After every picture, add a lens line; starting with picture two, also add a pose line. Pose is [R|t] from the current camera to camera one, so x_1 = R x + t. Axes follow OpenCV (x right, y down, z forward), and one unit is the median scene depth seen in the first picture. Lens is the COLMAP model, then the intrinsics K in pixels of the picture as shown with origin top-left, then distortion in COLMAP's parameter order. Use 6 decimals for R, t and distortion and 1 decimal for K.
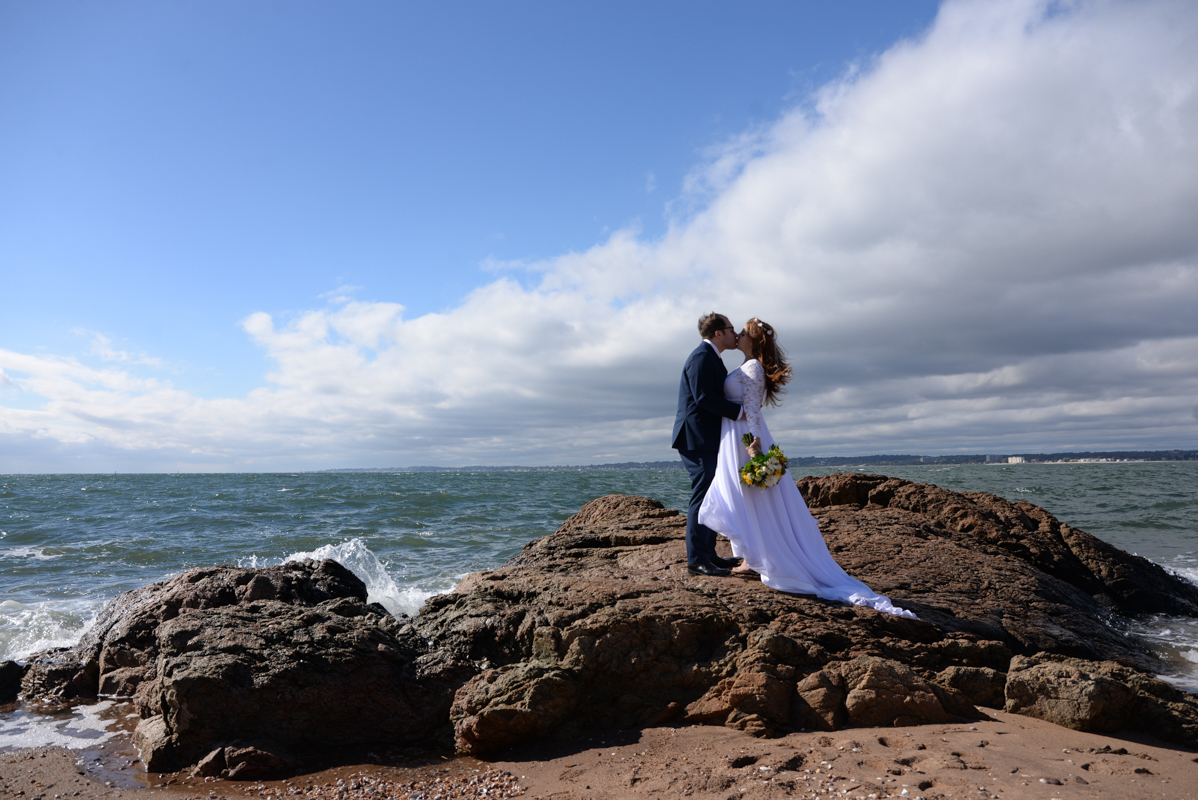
lens RADIAL K [[809.2, 0, 600.4], [0, 809.2, 390.2], [0, 0, 1]] dist [-0.111888, 0.075829]
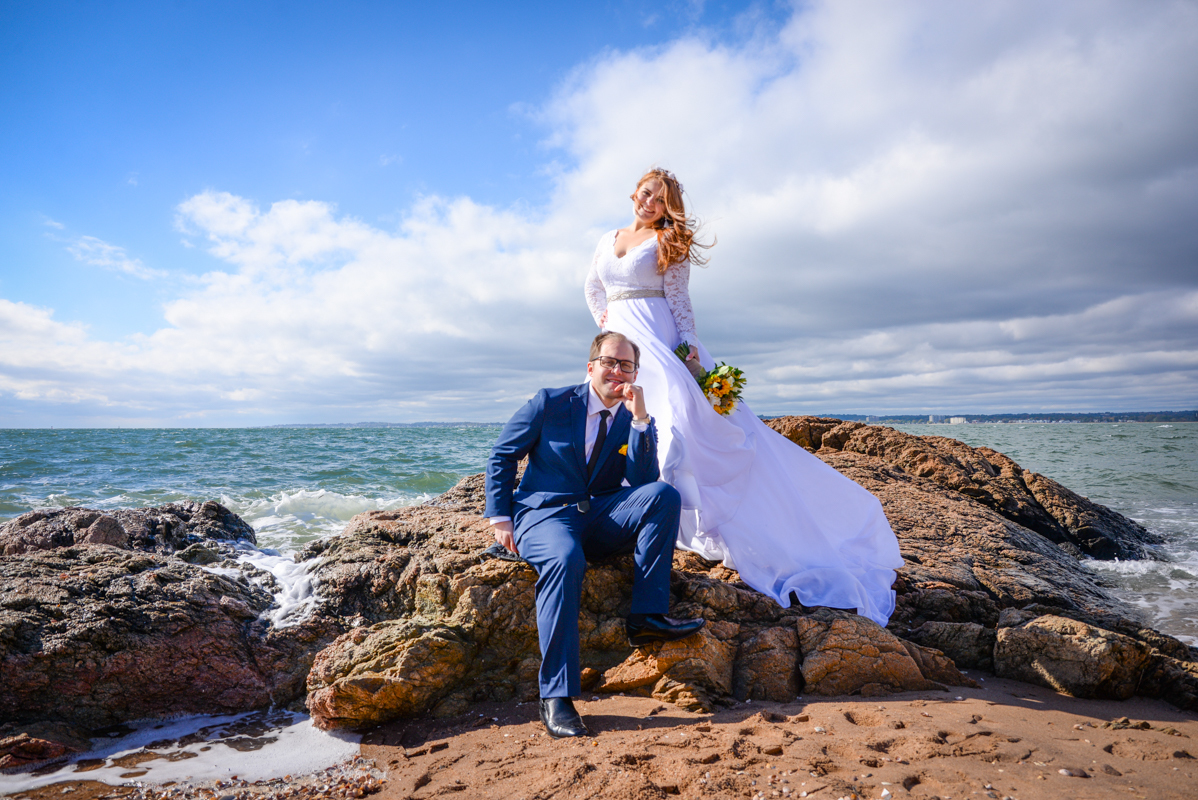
lens RADIAL K [[809.2, 0, 600.4], [0, 809.2, 390.2], [0, 0, 1]] dist [-0.111888, 0.075829]
pose [[0.998143, 0.008418, 0.060324, 0.050806], [-0.011615, 0.998535, 0.052847, 0.068393], [-0.059791, -0.053450, 0.996779, 0.205554]]
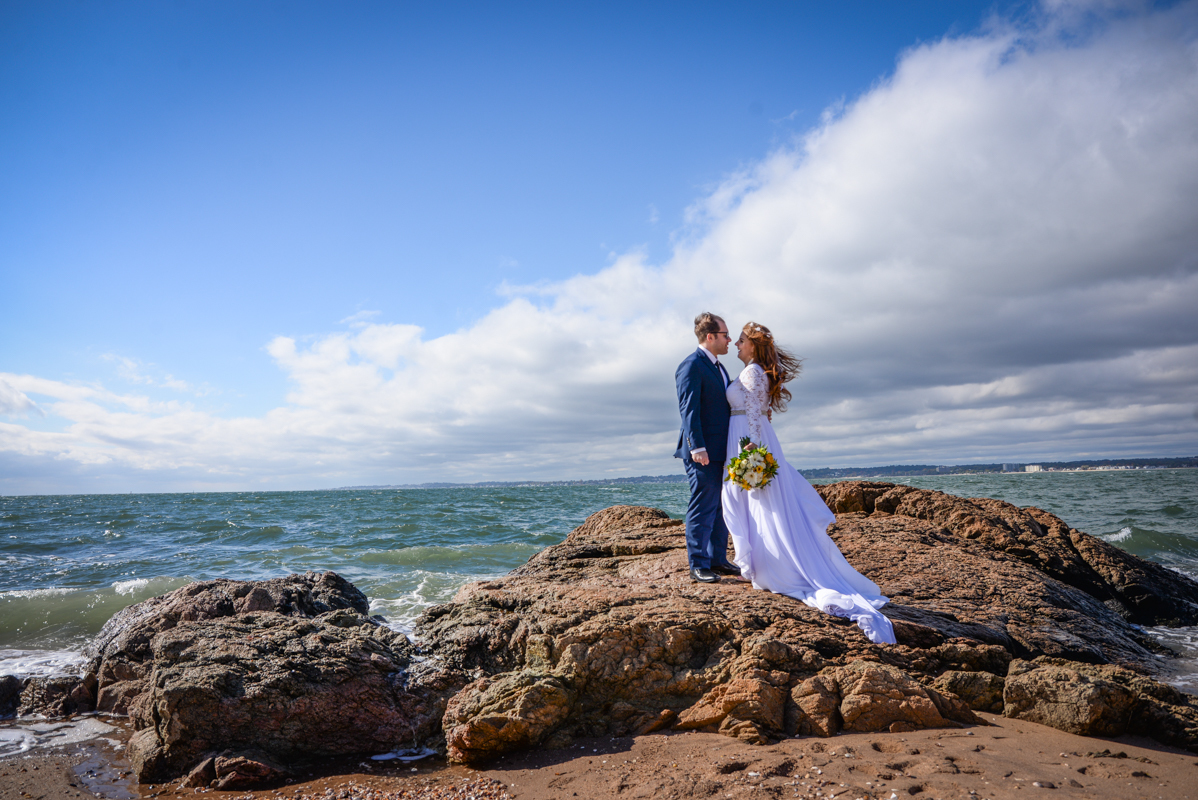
lens RADIAL K [[810.2, 0, 600.7], [0, 810.2, 395.8], [0, 0, 1]] dist [-0.109710, 0.076019]
pose [[0.999788, -0.013971, -0.015096, 0.028601], [0.013813, 0.999850, -0.010485, 0.010319], [0.015240, 0.010274, 0.999831, 0.002125]]
